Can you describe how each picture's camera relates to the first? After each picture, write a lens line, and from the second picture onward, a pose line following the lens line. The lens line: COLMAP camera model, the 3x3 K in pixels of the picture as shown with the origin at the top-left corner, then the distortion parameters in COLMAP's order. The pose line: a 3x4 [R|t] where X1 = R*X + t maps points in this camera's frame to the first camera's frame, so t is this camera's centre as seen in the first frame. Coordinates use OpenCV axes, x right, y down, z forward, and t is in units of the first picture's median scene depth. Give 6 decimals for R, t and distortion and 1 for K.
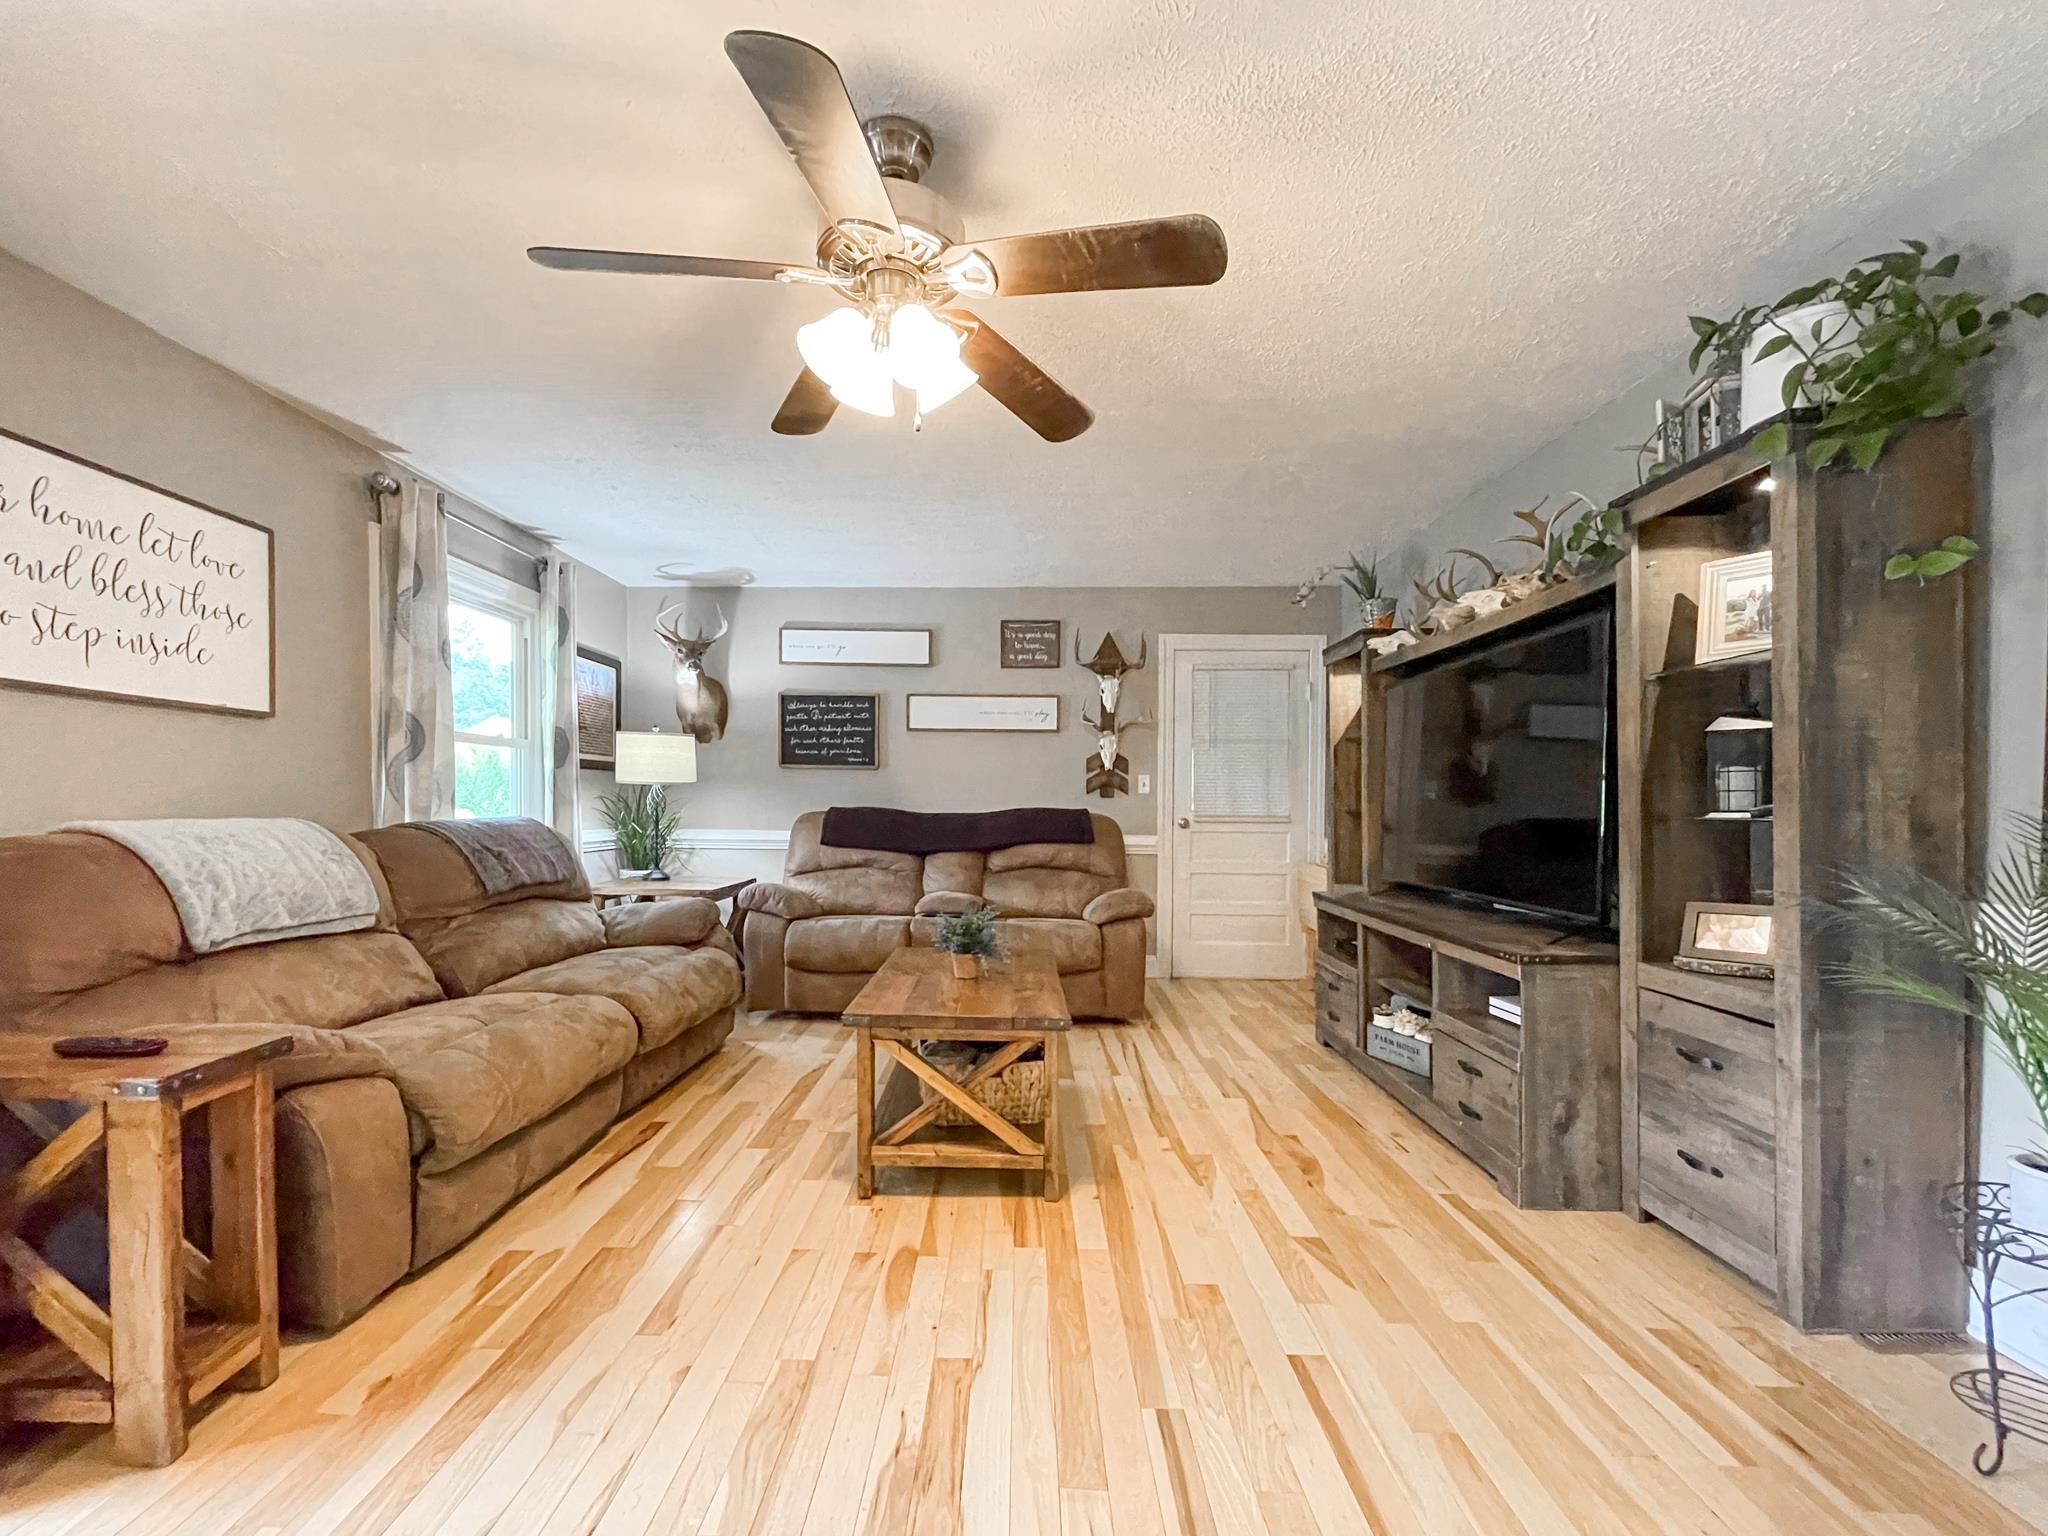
lens RADIAL K [[845.5, 0, 1017.4], [0, 845.5, 823.9], [0, 0, 1]] dist [0.000210, 0.000149]
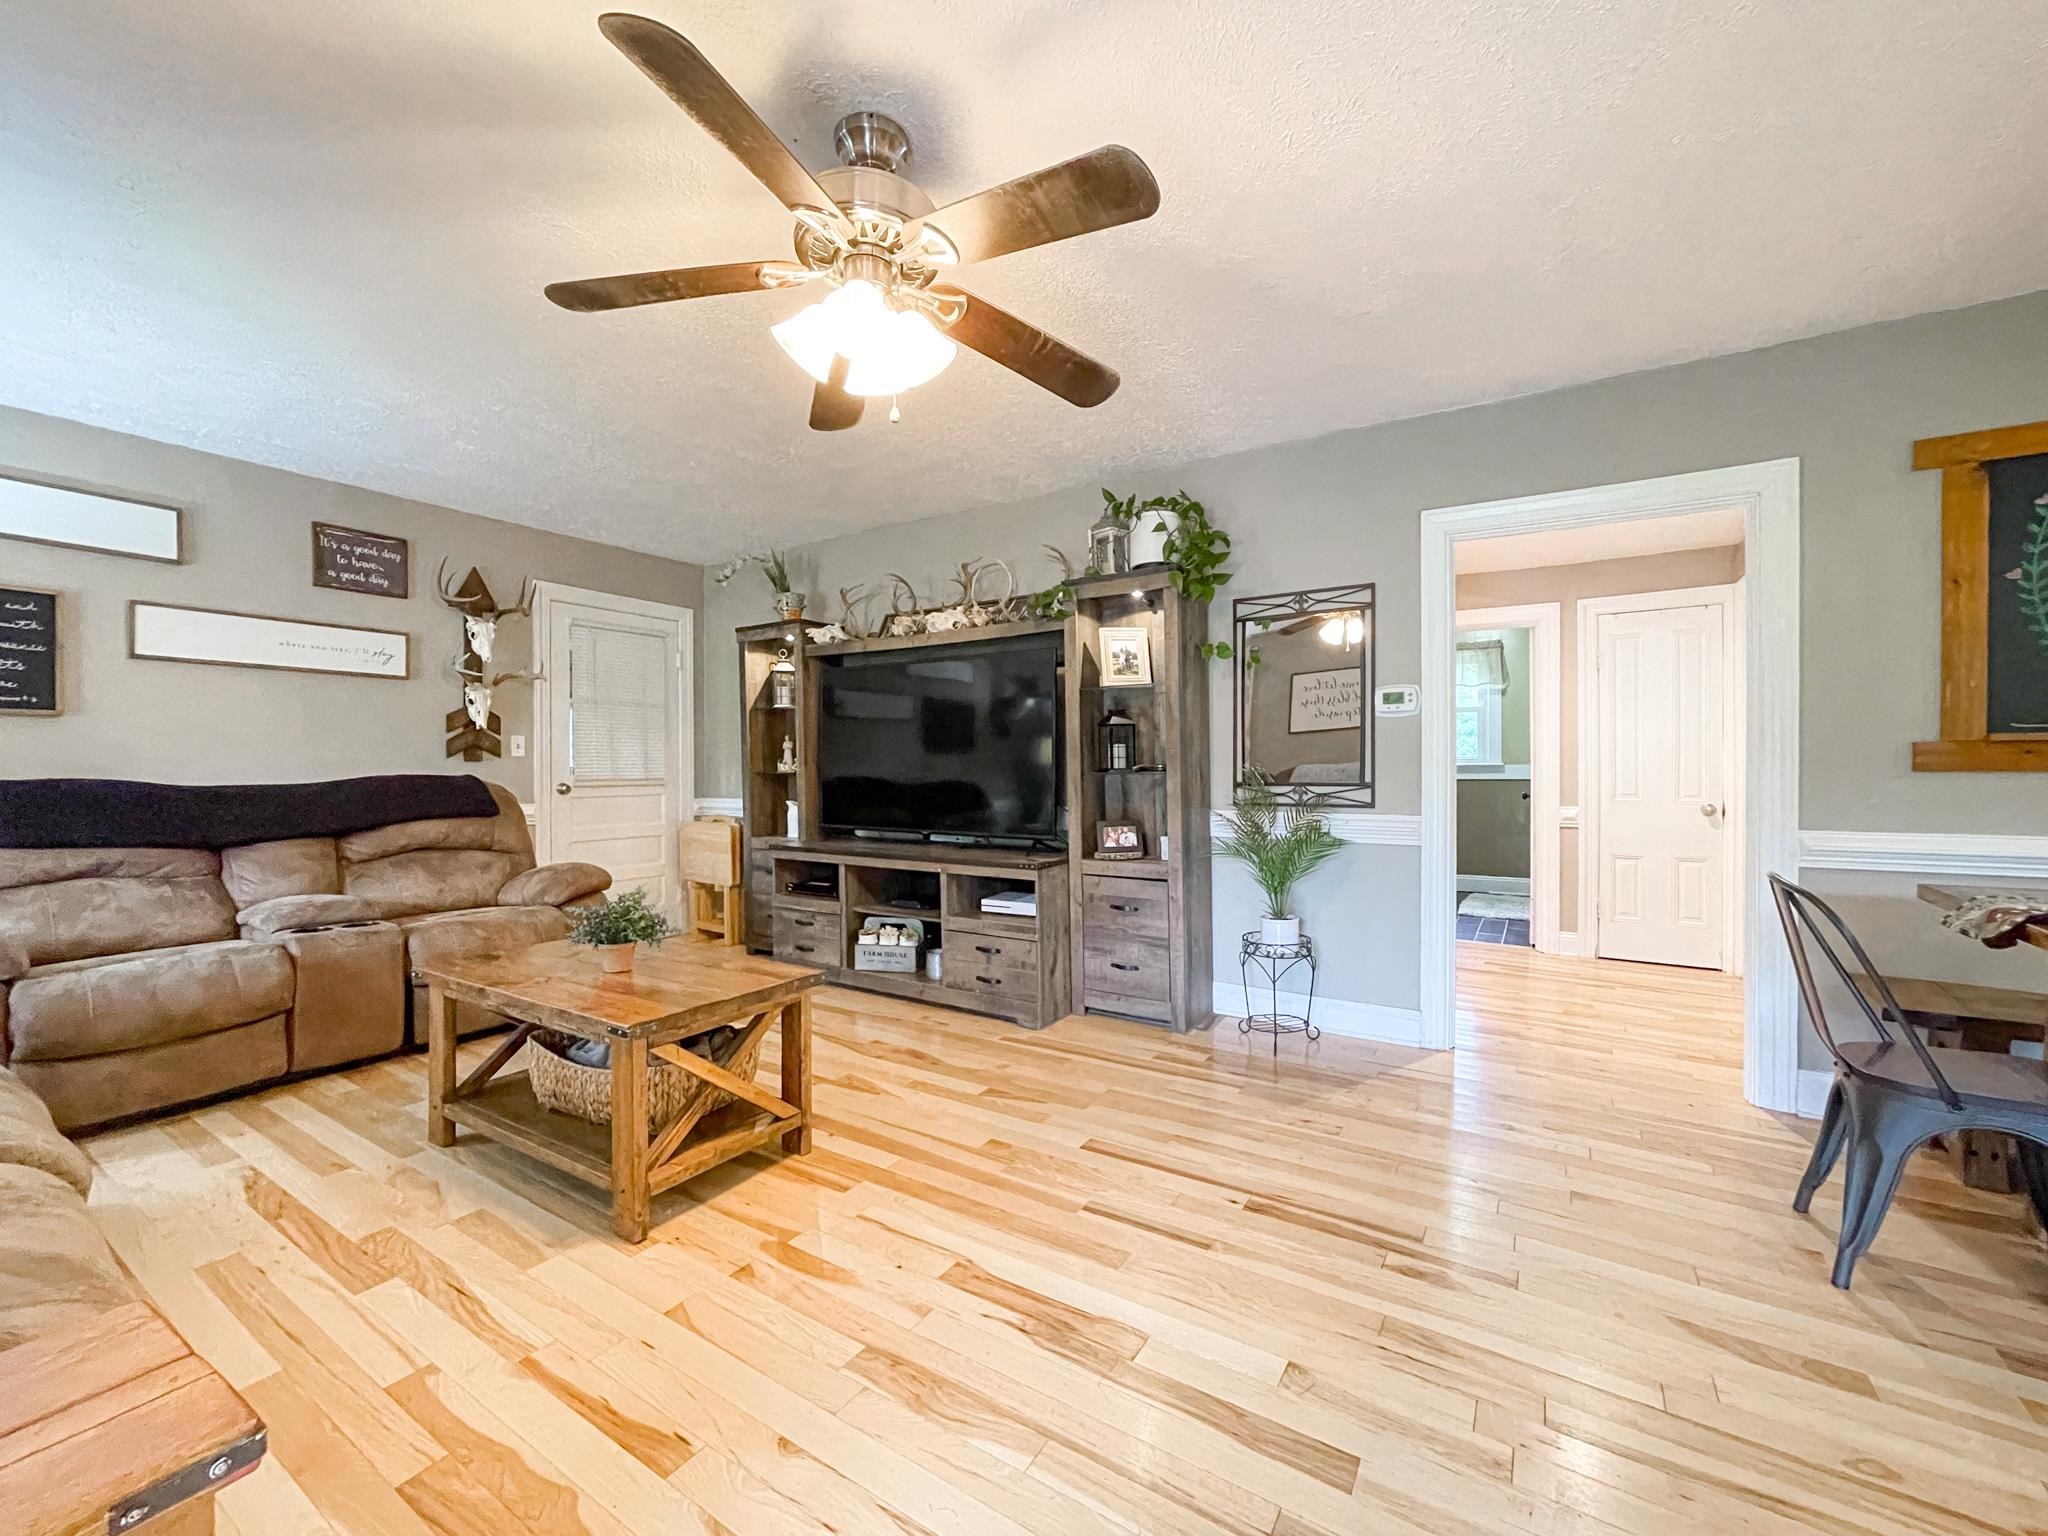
lens RADIAL K [[805.5, 0, 1024.0], [0, 805.5, 768.0], [0, 0, 1]] dist [0.001984, -0.000059]
pose [[0.526996, -0.009792, 0.849811, -0.544157], [0.027230, 0.999615, -0.005368, -0.009756], [-0.849431, 0.025969, 0.527060, 0.203109]]
